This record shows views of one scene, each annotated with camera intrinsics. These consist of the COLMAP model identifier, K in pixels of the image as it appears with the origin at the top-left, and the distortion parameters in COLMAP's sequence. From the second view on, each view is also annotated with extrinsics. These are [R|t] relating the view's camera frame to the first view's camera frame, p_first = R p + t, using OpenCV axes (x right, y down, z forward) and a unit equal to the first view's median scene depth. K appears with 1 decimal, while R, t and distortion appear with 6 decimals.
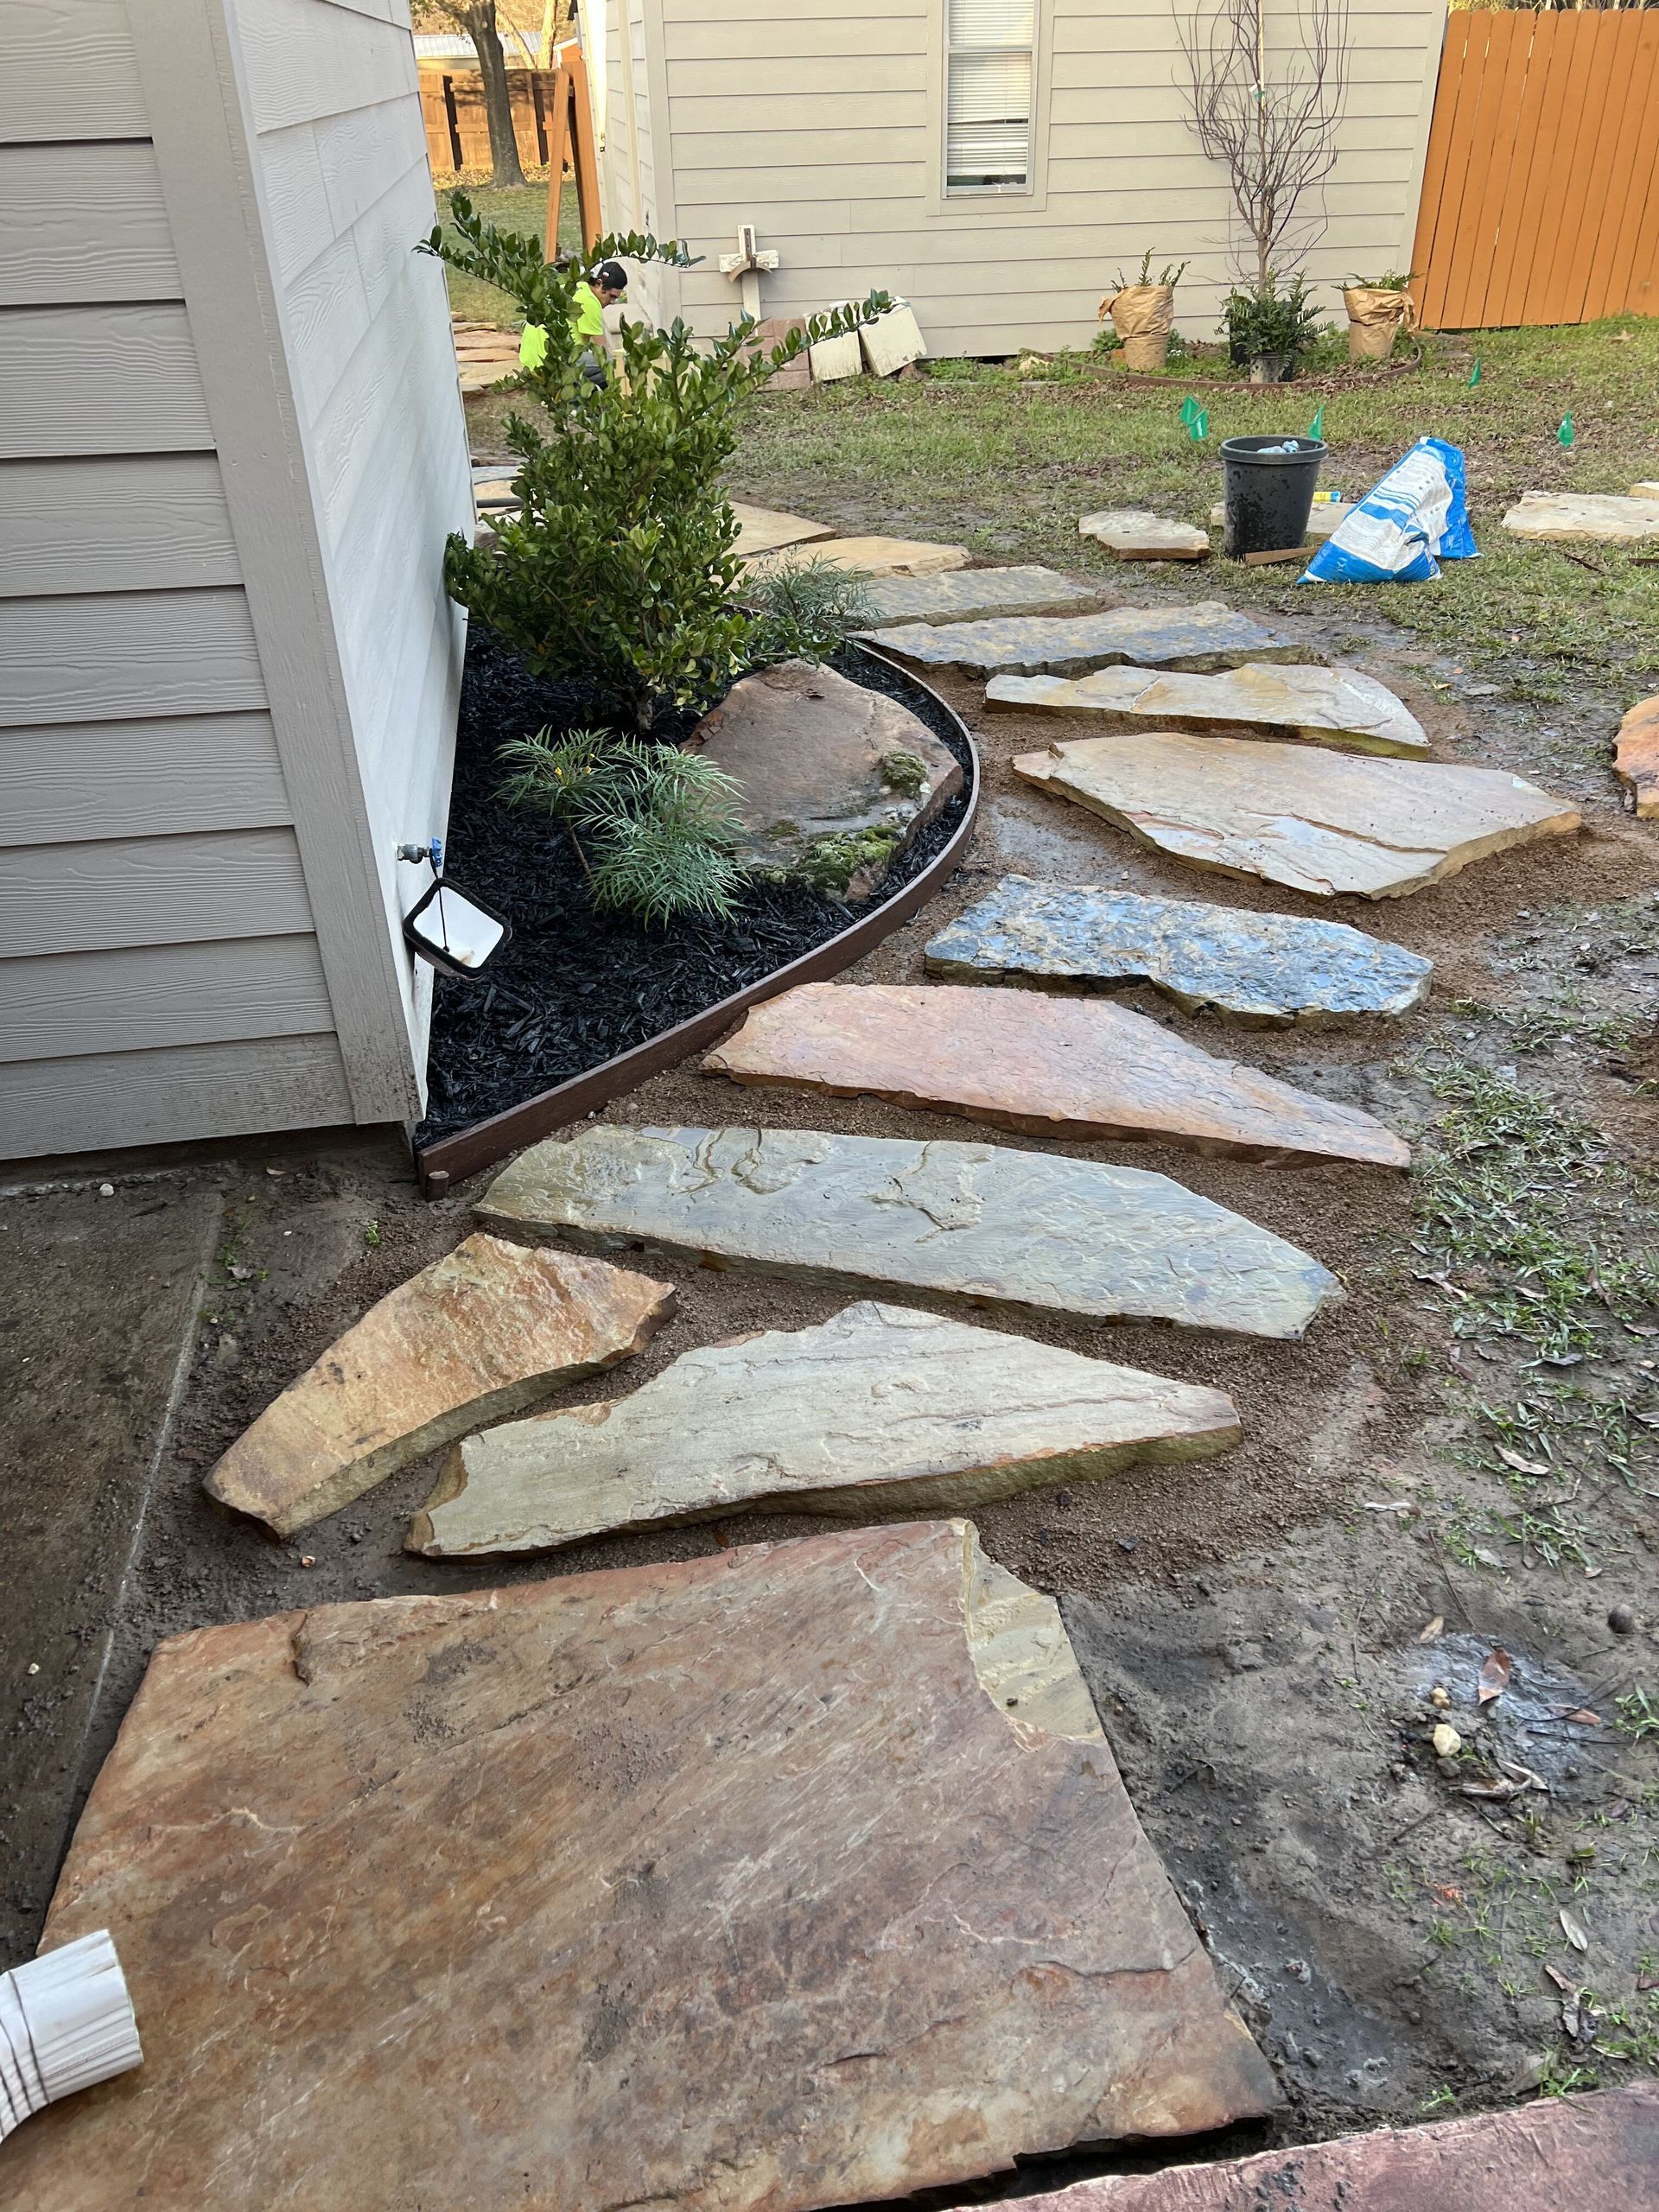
lens RADIAL K [[1660.9, 0, 822.5], [0, 1660.9, 1091.7], [0, 0, 1]] dist [0.036516, -0.052704]
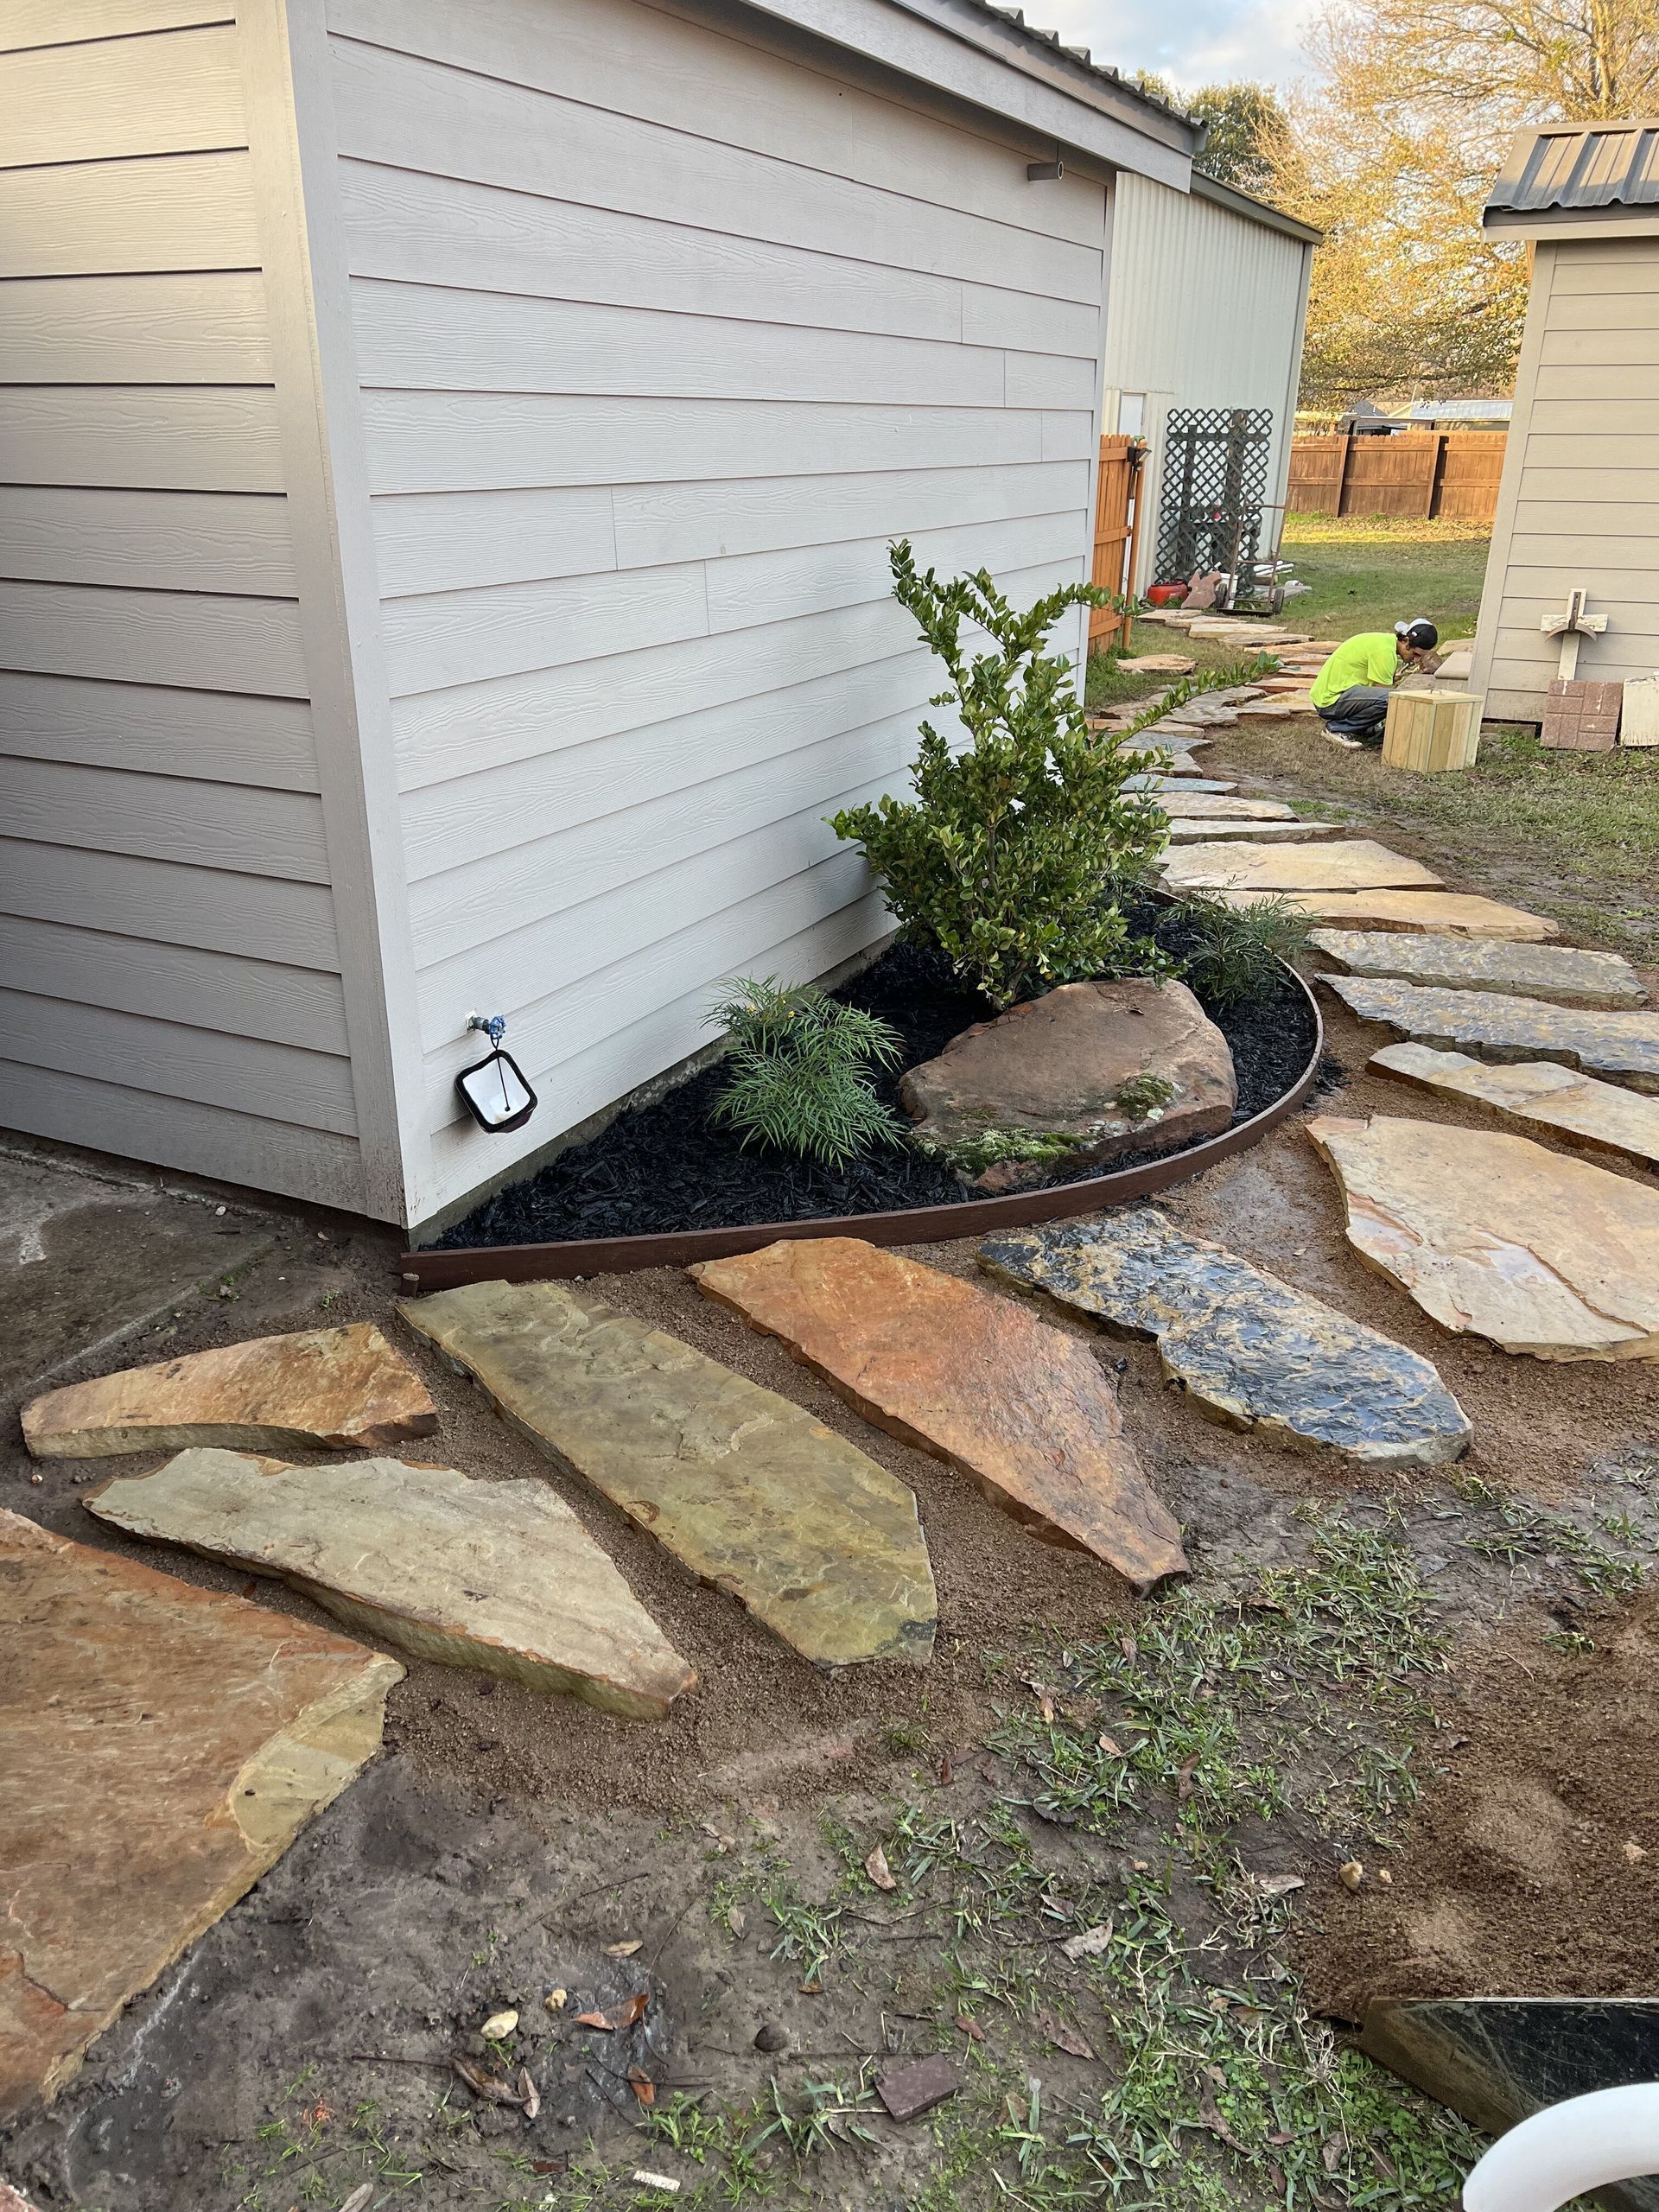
lens RADIAL K [[1660.9, 0, 828.3], [0, 1660.9, 1085.1], [0, 0, 1]] dist [0.036516, -0.052704]
pose [[0.816447, 0.237008, -0.526538, 0.527944], [-0.322622, 0.943507, -0.075560, -0.074857], [0.478884, 0.231564, 0.846787, 0.065286]]
